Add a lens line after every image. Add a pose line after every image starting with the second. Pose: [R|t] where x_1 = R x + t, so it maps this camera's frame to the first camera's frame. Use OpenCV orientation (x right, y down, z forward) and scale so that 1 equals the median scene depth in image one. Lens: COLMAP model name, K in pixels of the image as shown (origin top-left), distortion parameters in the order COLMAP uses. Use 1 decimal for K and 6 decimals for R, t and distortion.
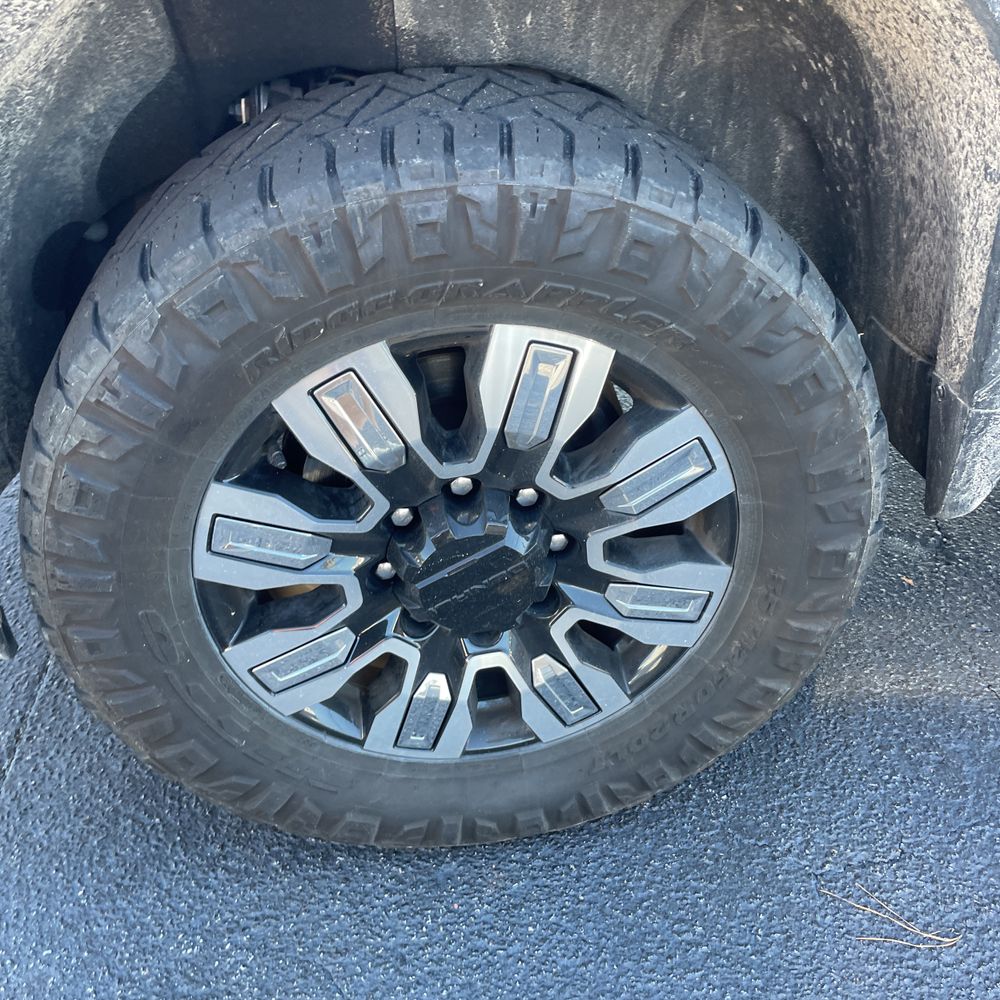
lens RADIAL K [[1047.0, 0, 496.2], [0, 1047.0, 498.6], [0, 0, 1]] dist [0.011962, -0.016237]
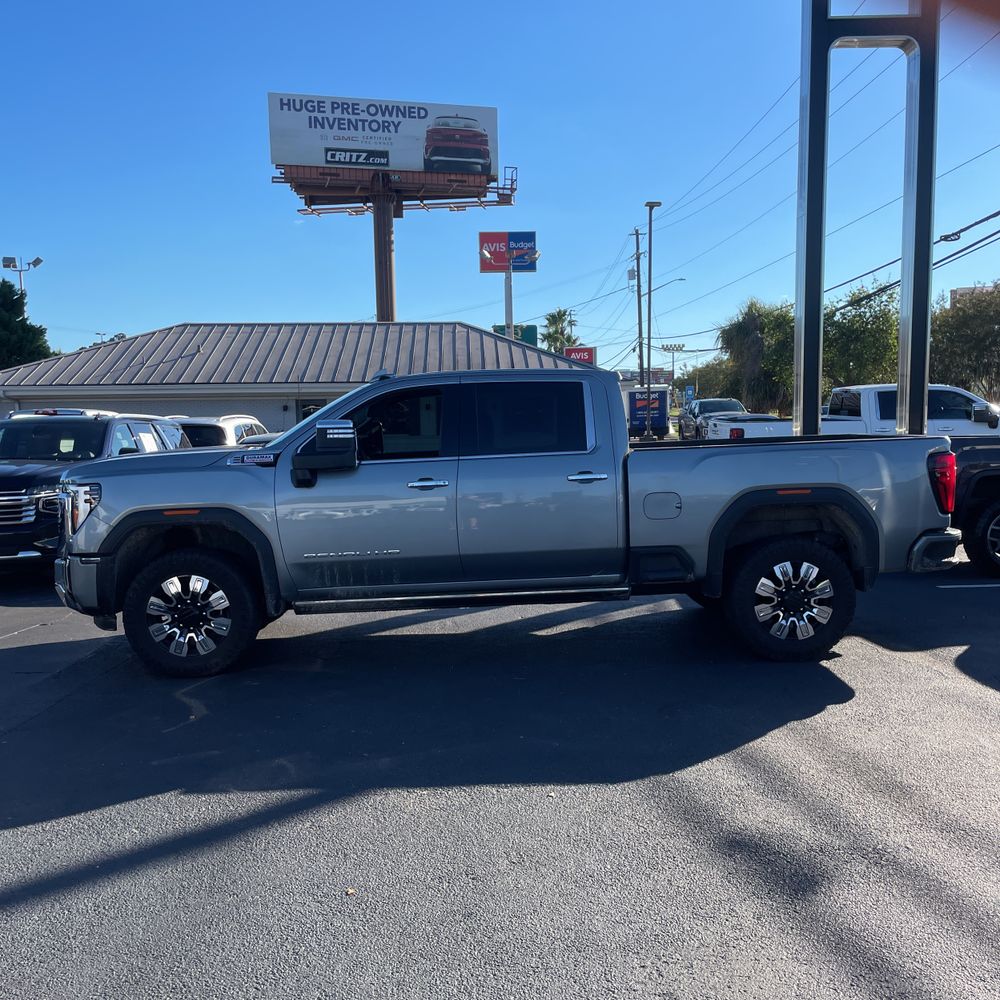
lens RADIAL K [[986.9, 0, 519.3], [0, 986.9, 499.9], [0, 0, 1]] dist [0.089132, -0.114299]
pose [[0.996278, 0.031667, -0.080172, 2.700245], [-0.067791, 0.862311, -0.501821, 2.606669], [0.053242, 0.505388, 0.861248, -4.965937]]
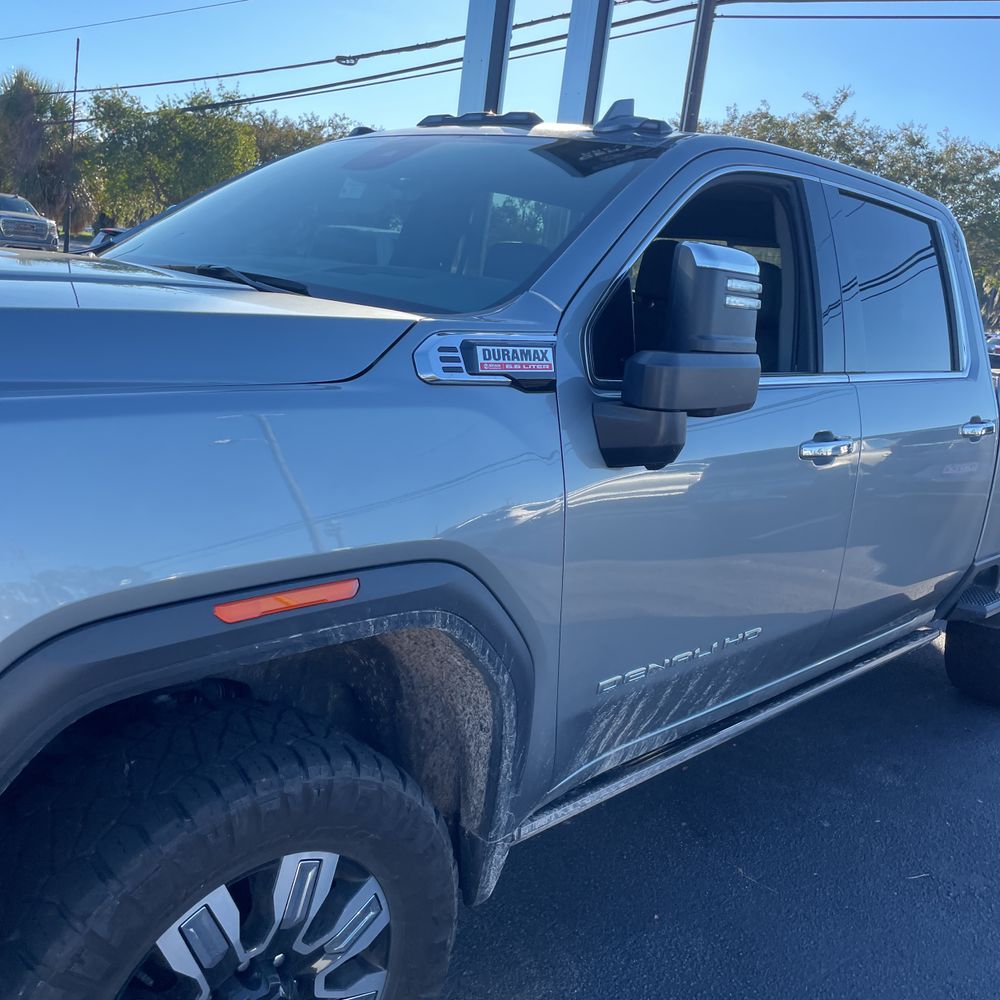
lens RADIAL K [[996.2, 0, 501.9], [0, 996.2, 490.6], [0, 0, 1]] dist [0.095558, -0.129706]
pose [[0.774469, 0.005984, 0.632584, -0.728220], [0.229712, 0.929041, -0.290025, -0.149247], [-0.589432, 0.369927, 0.718139, -0.605841]]
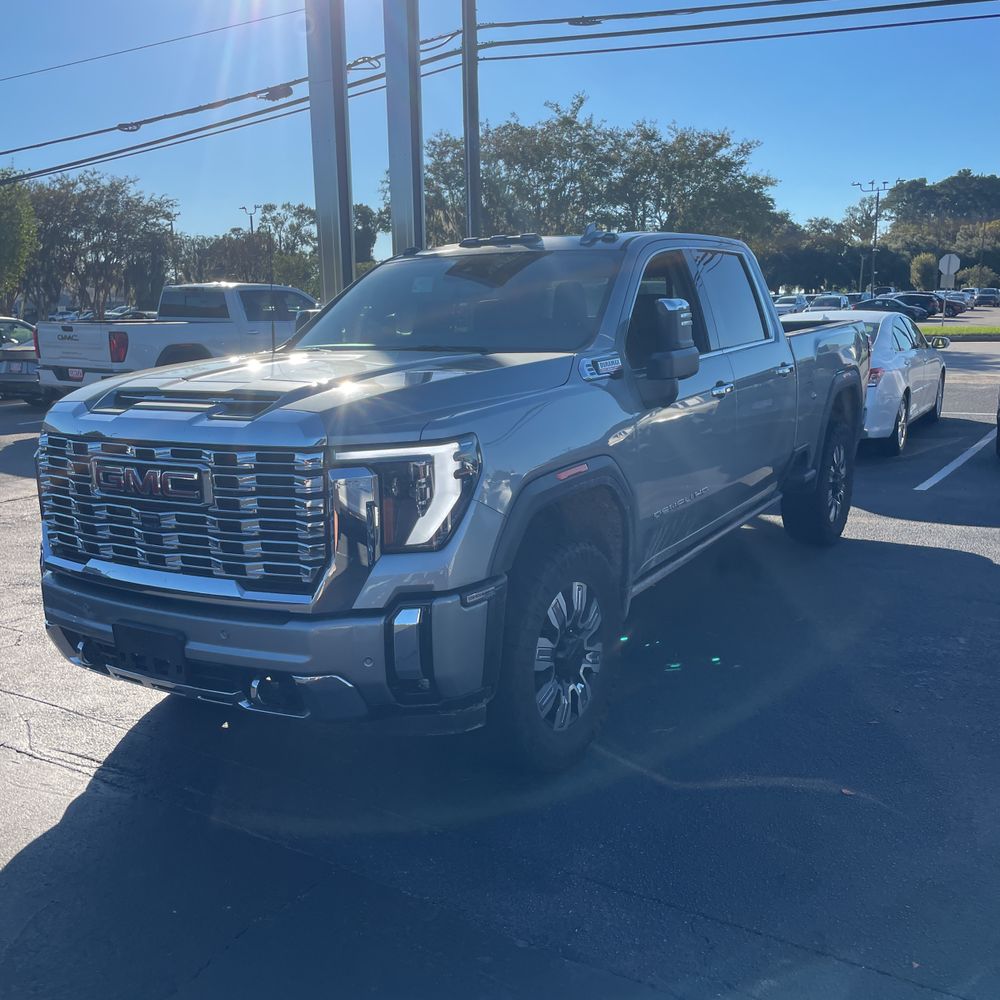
lens RADIAL K [[992.1, 0, 473.7], [0, 992.1, 516.1], [0, 0, 1]] dist [0.106392, -0.182734]
pose [[0.648518, -0.131068, 0.749831, -2.977973], [0.436868, 0.870767, -0.225634, 0.301753], [-0.623355, 0.473904, 0.621967, -1.271663]]
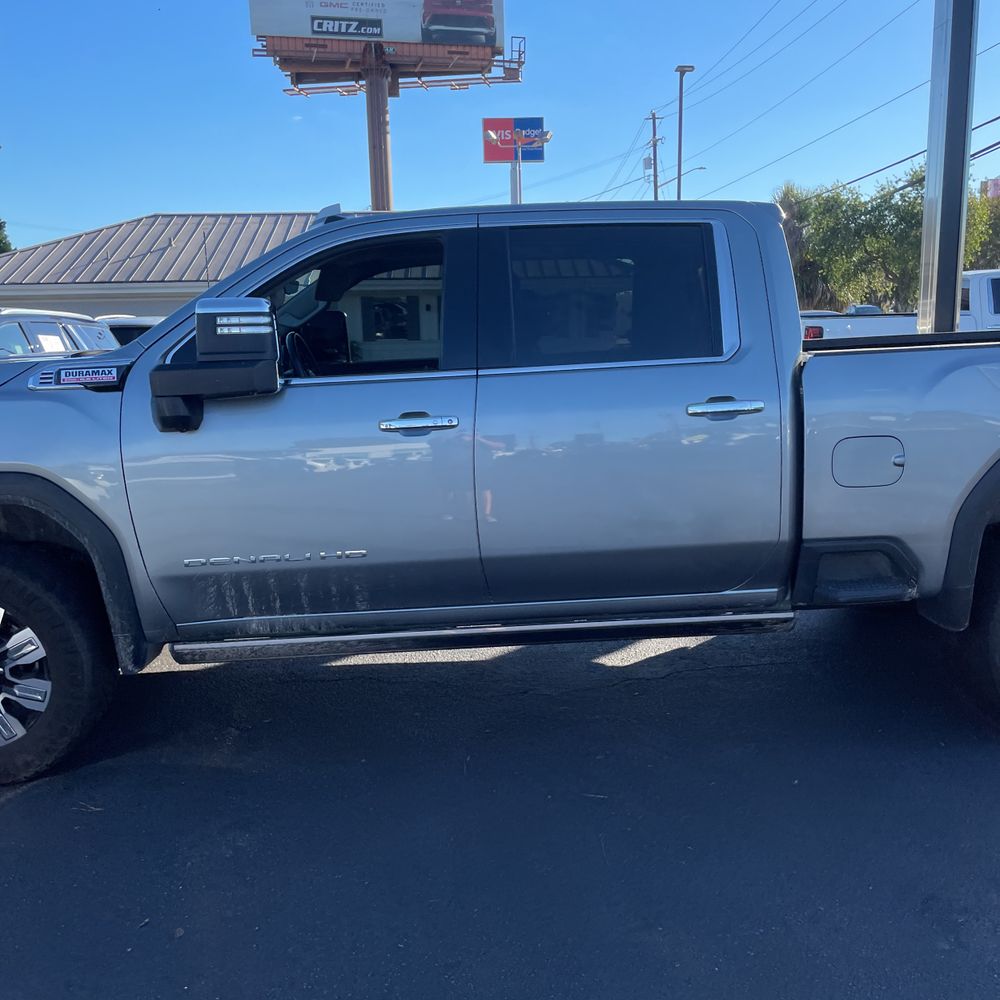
lens RADIAL K [[1005.8, 0, 519.4], [0, 1005.8, 498.1], [0, 0, 1]] dist [0.040370, -0.025788]
pose [[0.995981, 0.033759, -0.082959, 2.197409], [-0.065768, 0.904415, -0.421555, 0.896121], [0.060798, 0.425317, 0.903000, -2.339219]]
